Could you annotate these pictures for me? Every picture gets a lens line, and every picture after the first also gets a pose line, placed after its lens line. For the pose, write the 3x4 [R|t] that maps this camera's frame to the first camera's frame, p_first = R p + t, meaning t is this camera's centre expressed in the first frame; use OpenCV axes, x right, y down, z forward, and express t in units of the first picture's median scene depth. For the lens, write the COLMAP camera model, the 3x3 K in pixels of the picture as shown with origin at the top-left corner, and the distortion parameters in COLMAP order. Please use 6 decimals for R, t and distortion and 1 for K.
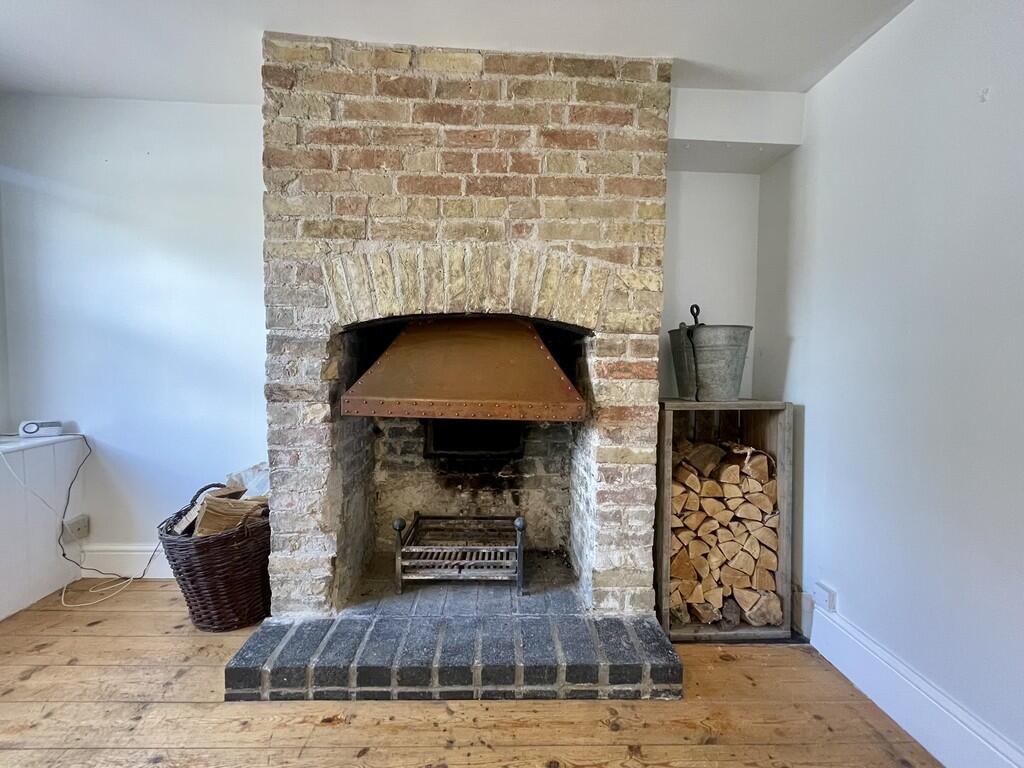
lens RADIAL K [[417.2, 0, 509.1], [0, 417.2, 383.2], [0, 0, 1]] dist [-0.010191, -0.000413]
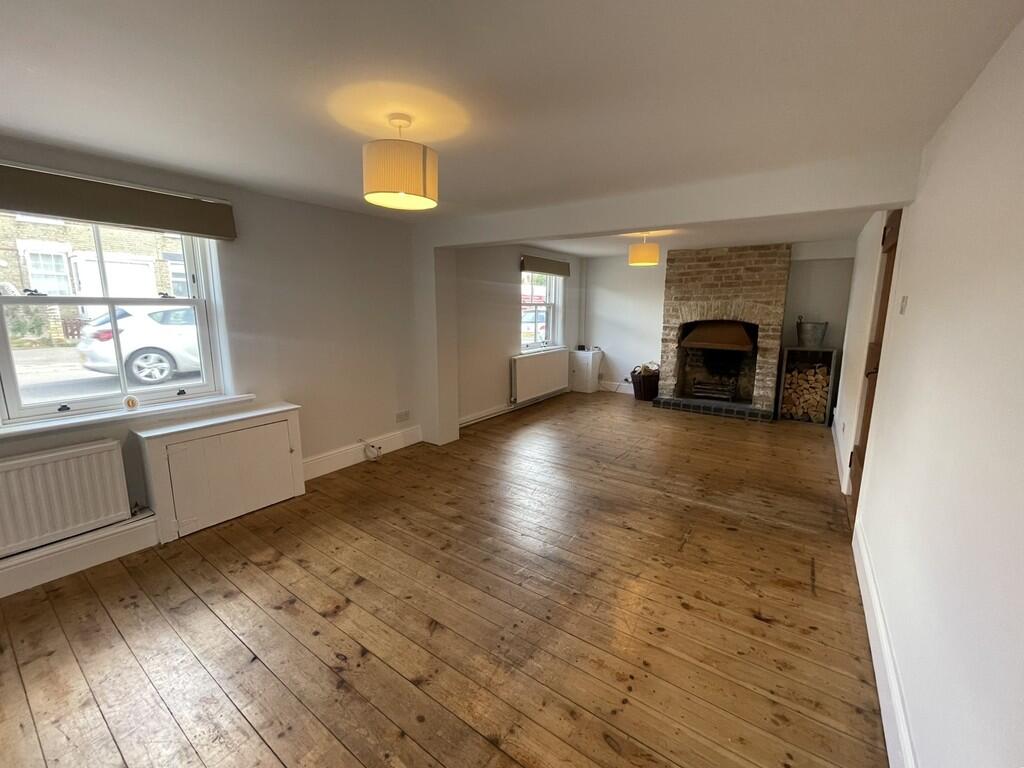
lens RADIAL K [[417.2, 0, 512.9], [0, 417.2, 379.0], [0, 0, 1]] dist [-0.010191, -0.000413]
pose [[0.794134, 0.086345, -0.601578, 0.703205], [-0.022870, 0.993401, 0.112393, -0.023497], [0.607312, -0.075497, 0.790868, -2.990190]]
